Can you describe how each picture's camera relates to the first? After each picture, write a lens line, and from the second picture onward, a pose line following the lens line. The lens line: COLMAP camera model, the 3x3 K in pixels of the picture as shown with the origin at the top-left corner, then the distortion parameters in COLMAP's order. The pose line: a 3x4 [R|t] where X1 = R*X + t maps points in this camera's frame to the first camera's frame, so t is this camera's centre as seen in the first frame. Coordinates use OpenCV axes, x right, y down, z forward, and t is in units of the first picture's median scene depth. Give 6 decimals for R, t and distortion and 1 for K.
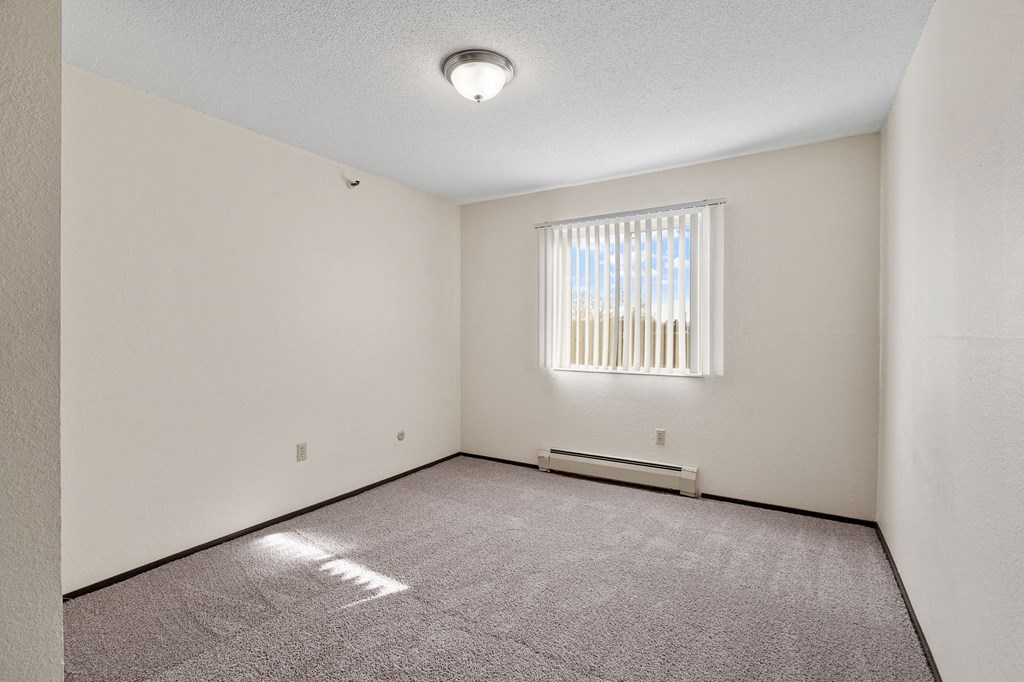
lens RADIAL K [[472.8, 0, 512.4], [0, 472.8, 330.1], [0, 0, 1]] dist [-0.002807, 0.000069]
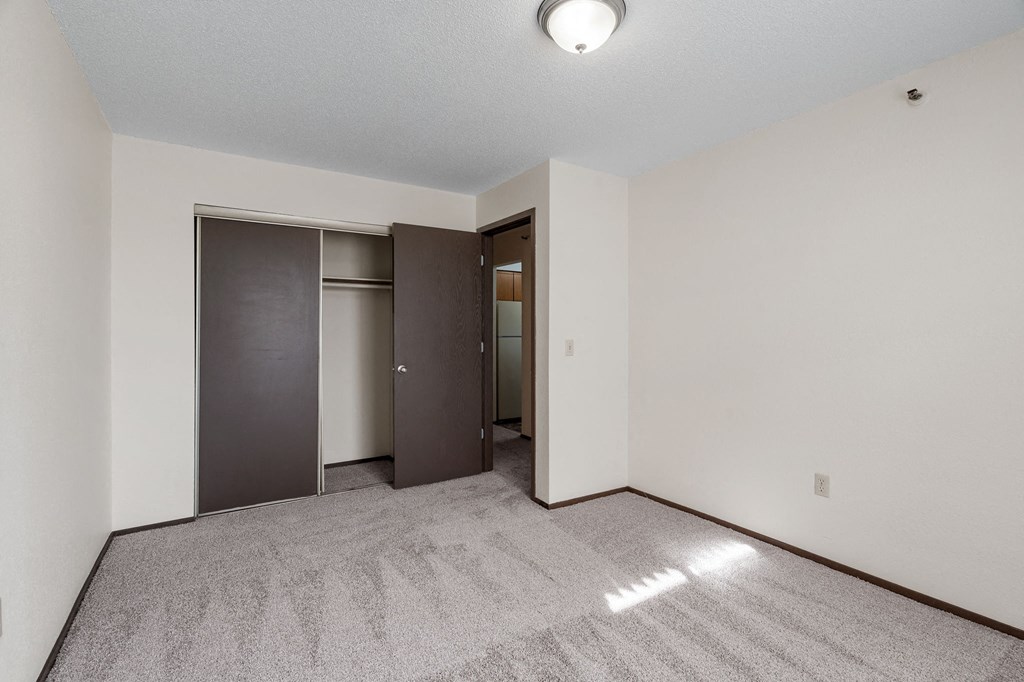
lens RADIAL K [[472.8, 0, 512.4], [0, 472.8, 330.1], [0, 0, 1]] dist [-0.002807, 0.000069]
pose [[-0.432458, -0.008141, -0.901617, 0.623898], [-0.009126, 0.999948, -0.004652, 0.008429], [0.901608, 0.006217, -0.432510, 1.099326]]
